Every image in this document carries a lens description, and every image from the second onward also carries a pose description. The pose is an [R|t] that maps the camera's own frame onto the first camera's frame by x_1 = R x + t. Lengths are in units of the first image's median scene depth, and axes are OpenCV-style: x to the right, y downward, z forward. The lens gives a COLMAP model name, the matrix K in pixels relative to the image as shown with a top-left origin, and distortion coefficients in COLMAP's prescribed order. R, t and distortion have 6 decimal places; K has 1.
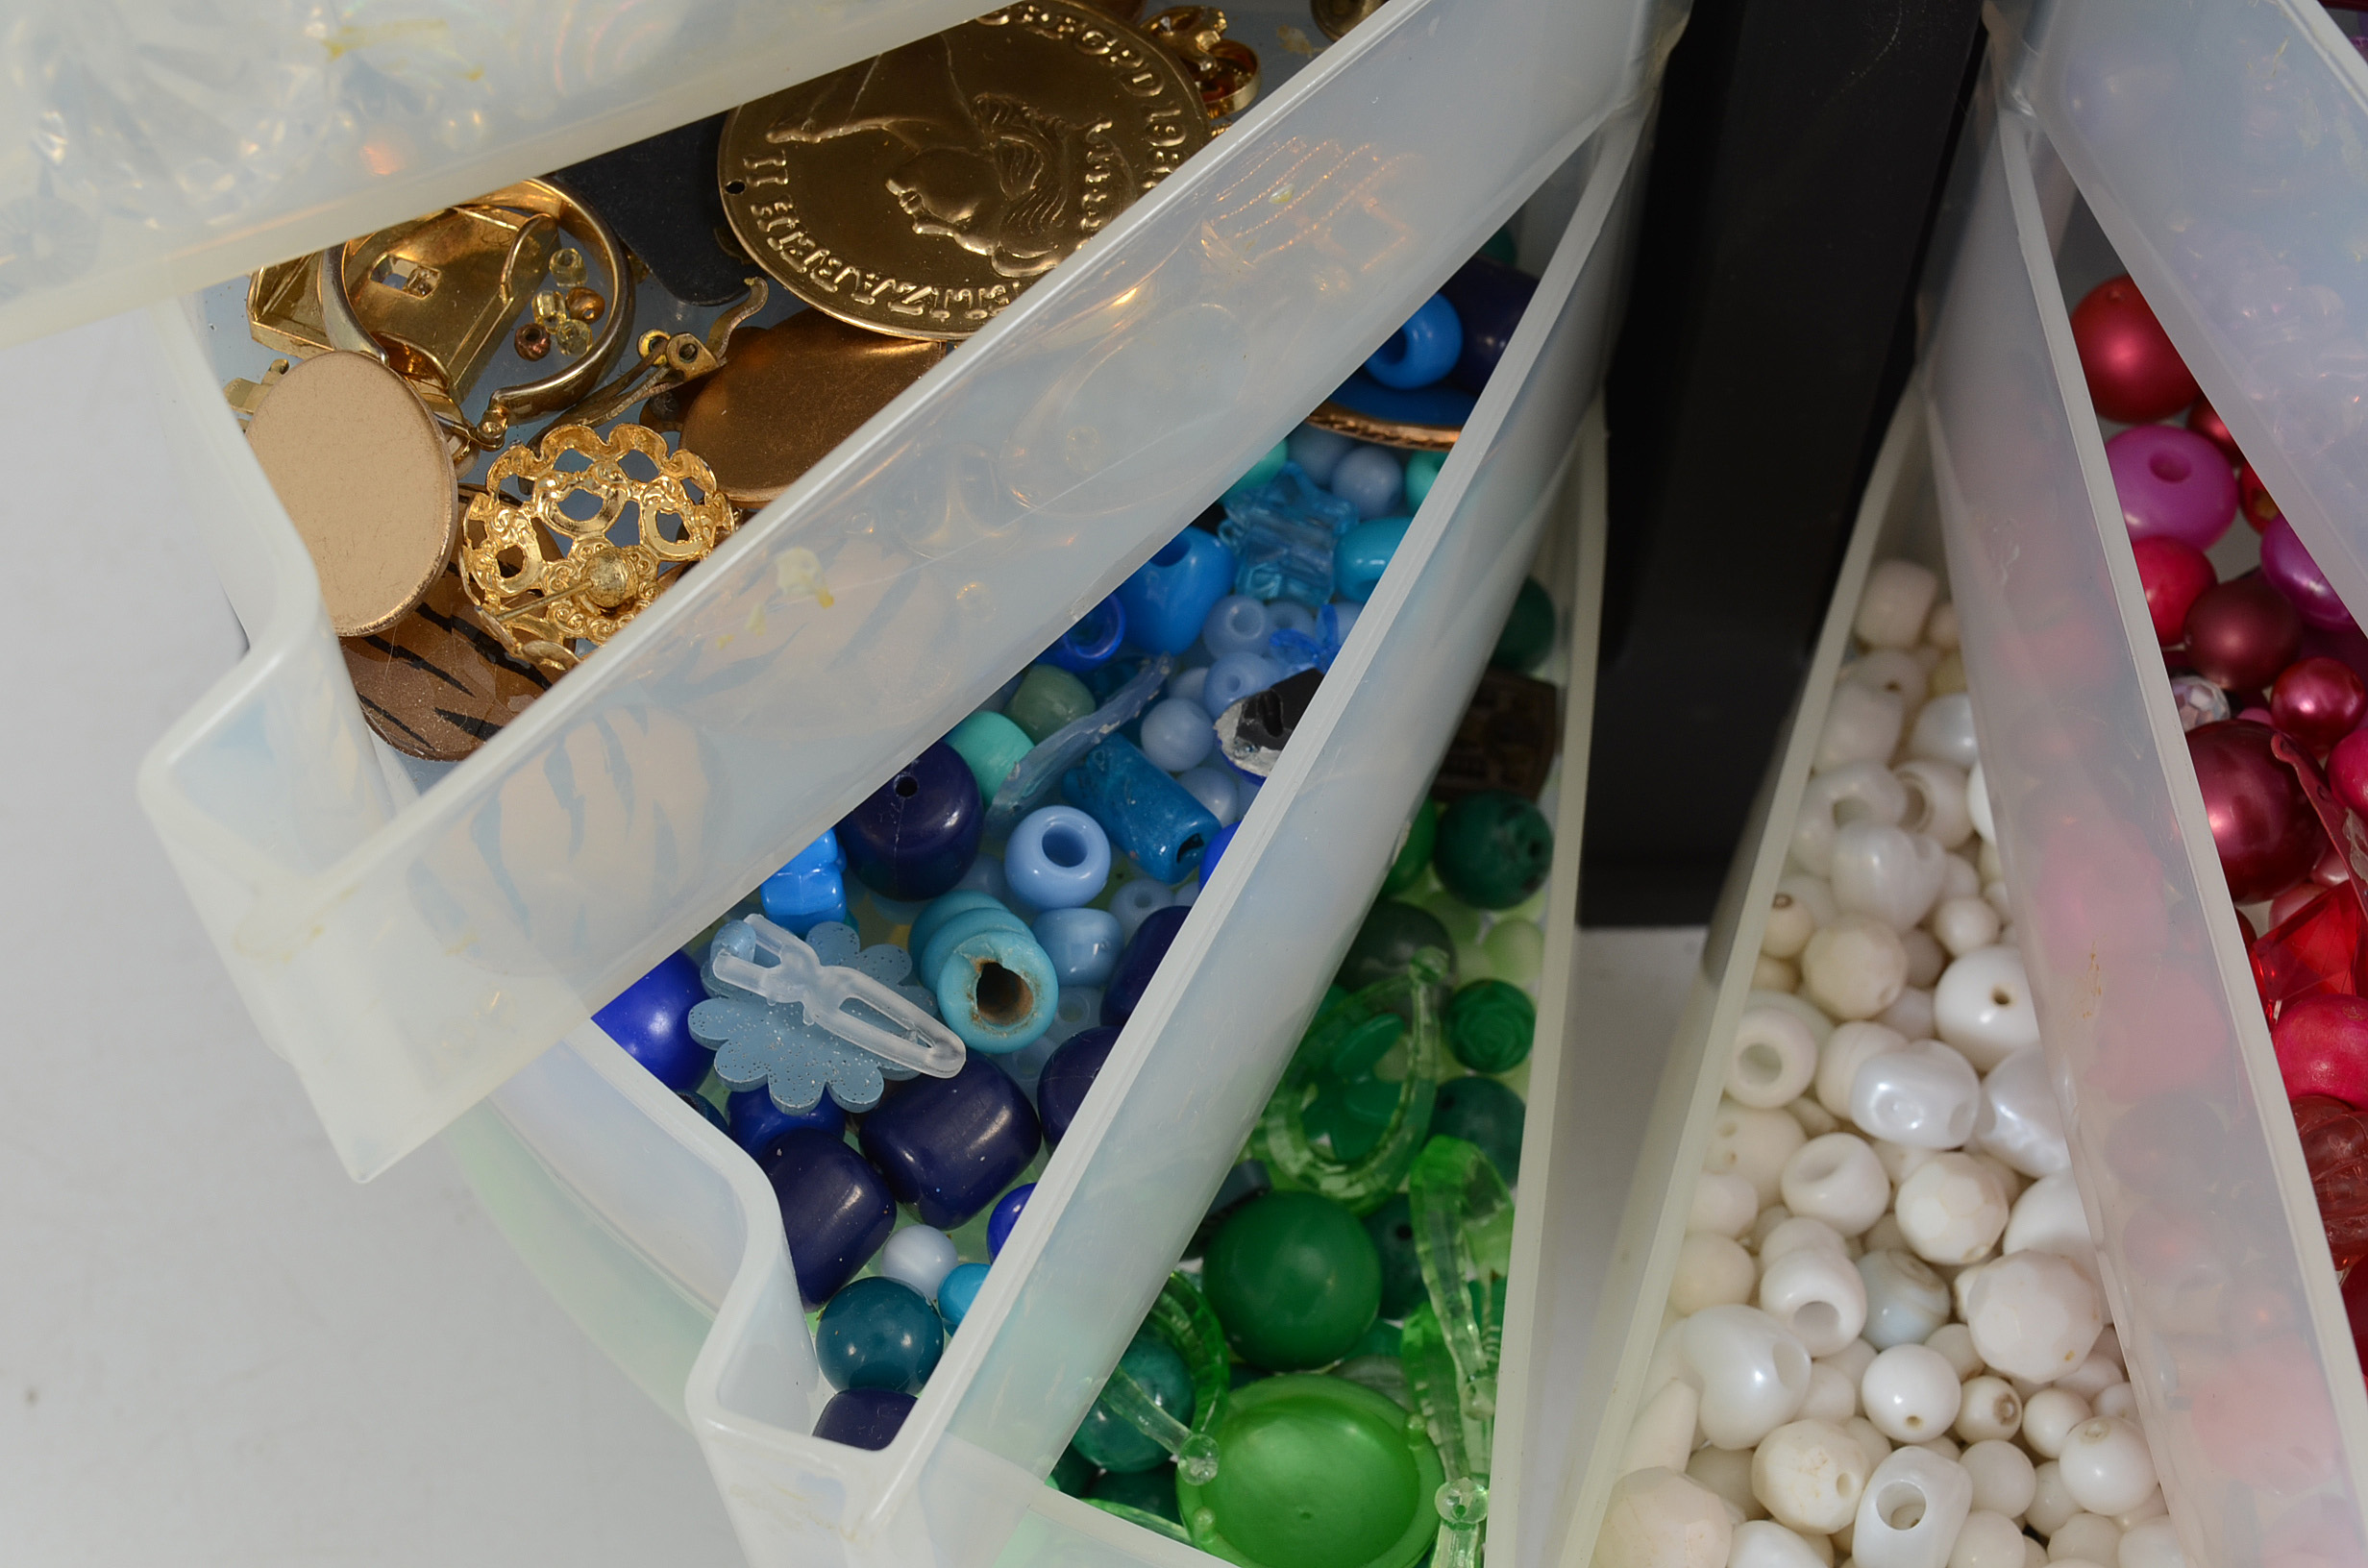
lens RADIAL K [[3708.2, 0, 1184.0], [0, 3708.2, 784.0], [0, 0, 1]] dist [-0.015194, 0.025290]
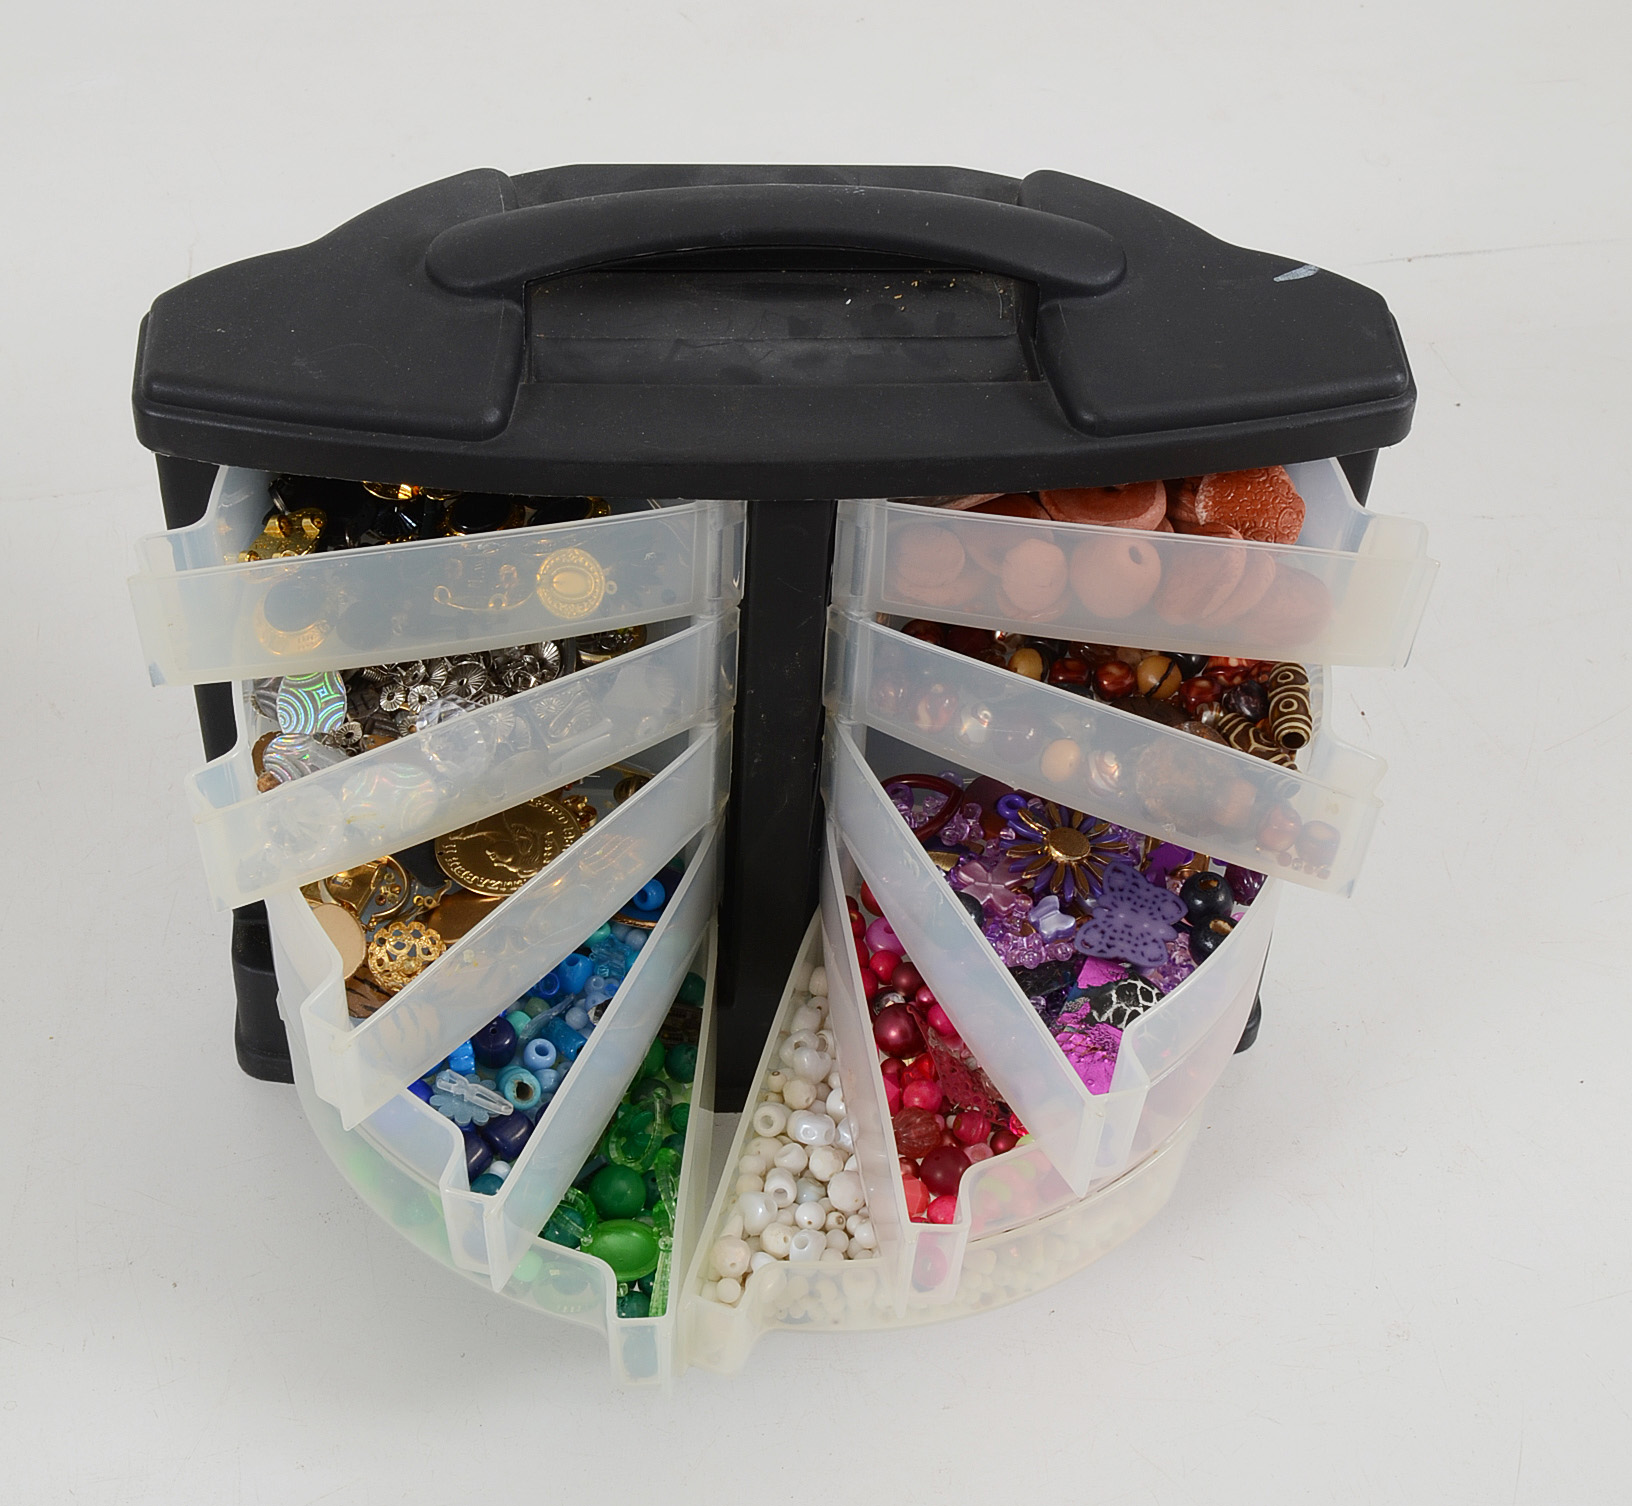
lens RADIAL K [[2585.4, 0, 816.0], [0, 2585.4, 753.0], [0, 0, 1]] dist [-0.098049, -0.011582]
pose [[0.997117, -0.020973, 0.072919, 0.048507], [0.034222, 0.982047, -0.185507, 0.190052], [-0.067720, 0.187467, 0.979934, -1.297557]]
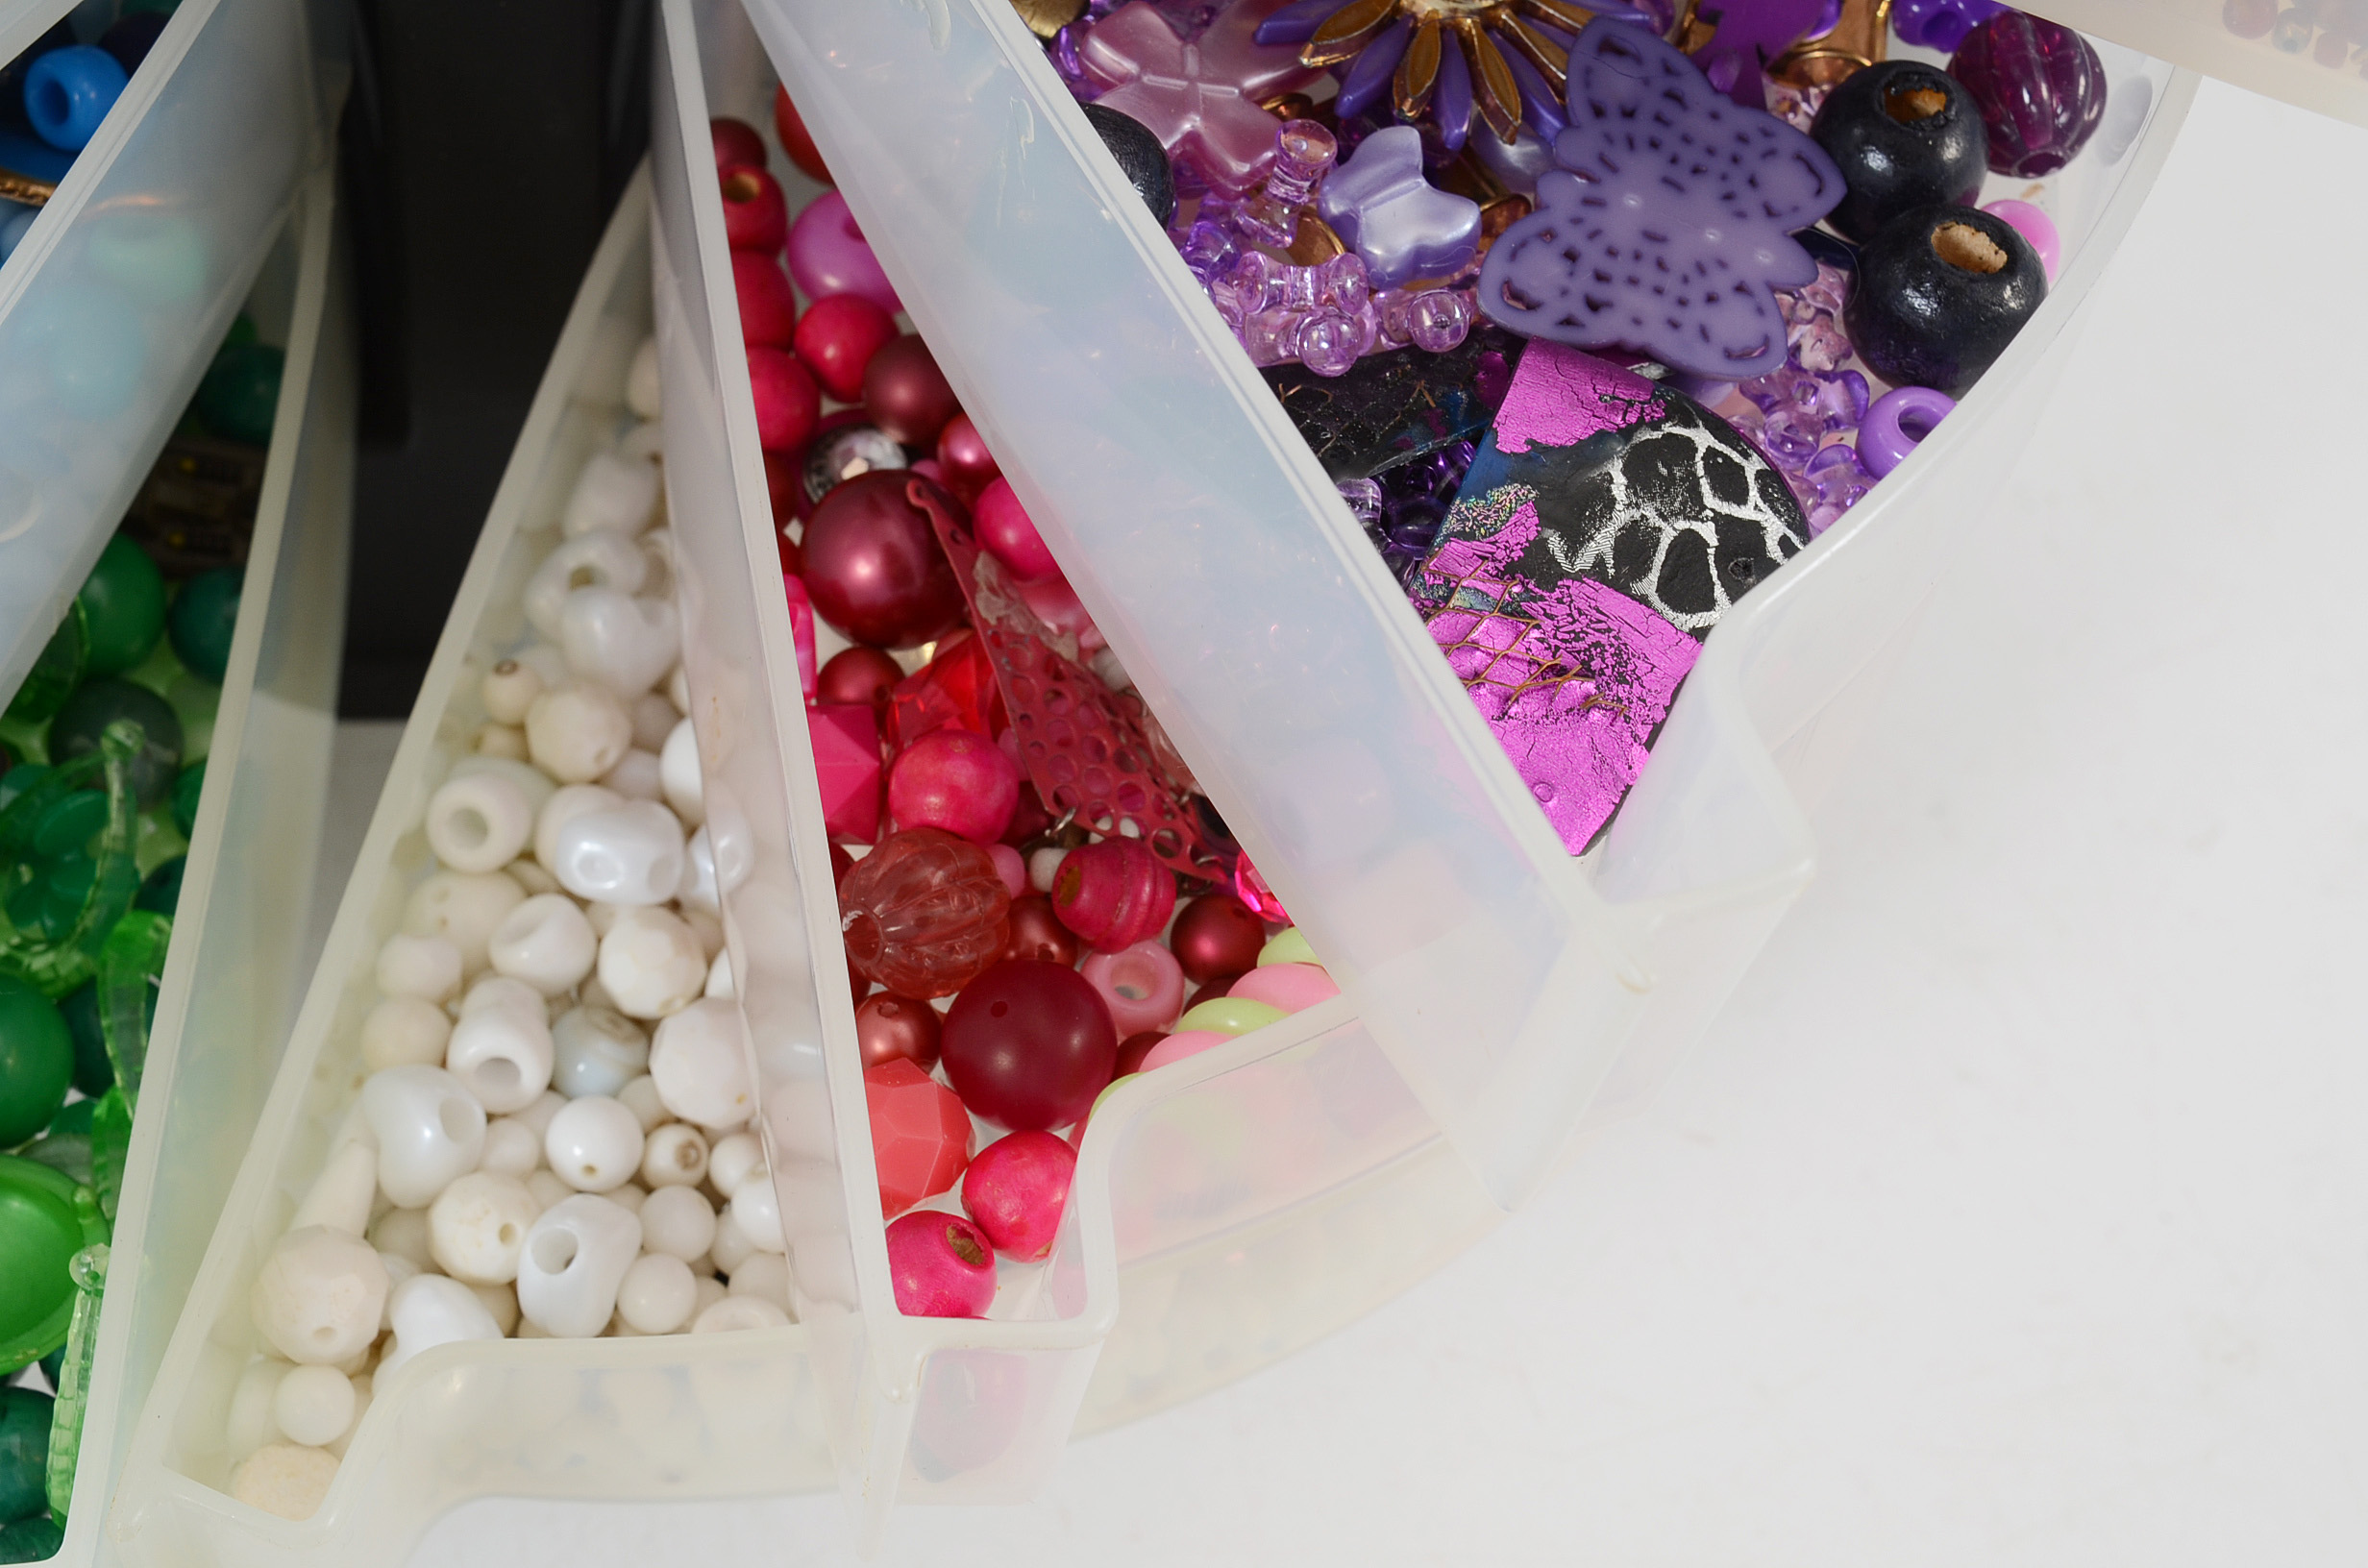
lens RADIAL K [[3708.2, 0, 1184.0], [0, 3708.2, 784.0], [0, 0, 1]] dist [-0.015194, 0.025290]
pose [[0.986309, -0.030200, 0.162117, 0.200166], [0.024315, 0.998976, 0.038165, 0.032828], [-0.163104, -0.033701, 0.986033, -0.019102]]
